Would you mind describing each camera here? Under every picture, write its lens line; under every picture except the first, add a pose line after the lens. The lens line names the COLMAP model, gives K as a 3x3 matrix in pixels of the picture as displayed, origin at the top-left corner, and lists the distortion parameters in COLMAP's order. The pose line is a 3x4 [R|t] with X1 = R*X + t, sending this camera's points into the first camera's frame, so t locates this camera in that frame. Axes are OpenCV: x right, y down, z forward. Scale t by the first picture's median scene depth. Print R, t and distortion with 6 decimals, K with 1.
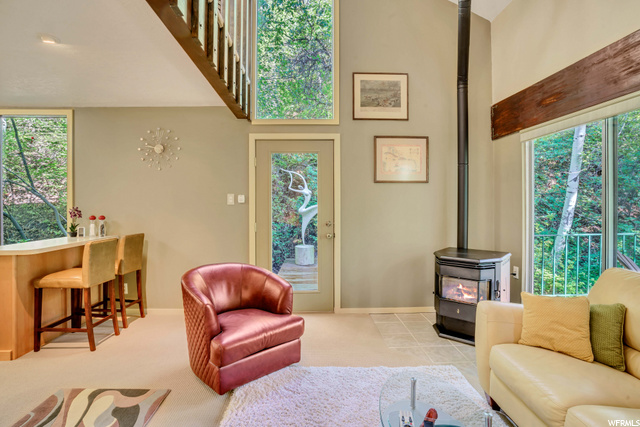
lens RADIAL K [[317.6, 0, 319.1], [0, 317.6, 202.3], [0, 0, 1]] dist [-0.075477, 0.029391]
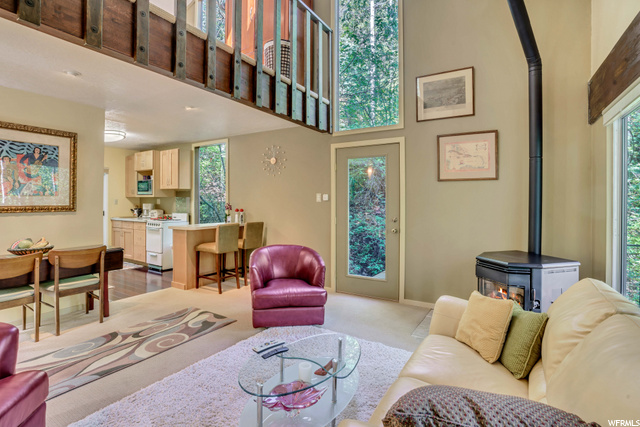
lens RADIAL K [[317.6, 0, 319.1], [0, 317.6, 202.3], [0, 0, 1]] dist [-0.075477, 0.029391]
pose [[0.837310, 0.006448, -0.546690, 0.419849], [-0.004420, 0.999978, 0.005025, 0.002225], [0.546710, -0.001791, 0.837320, -0.057198]]
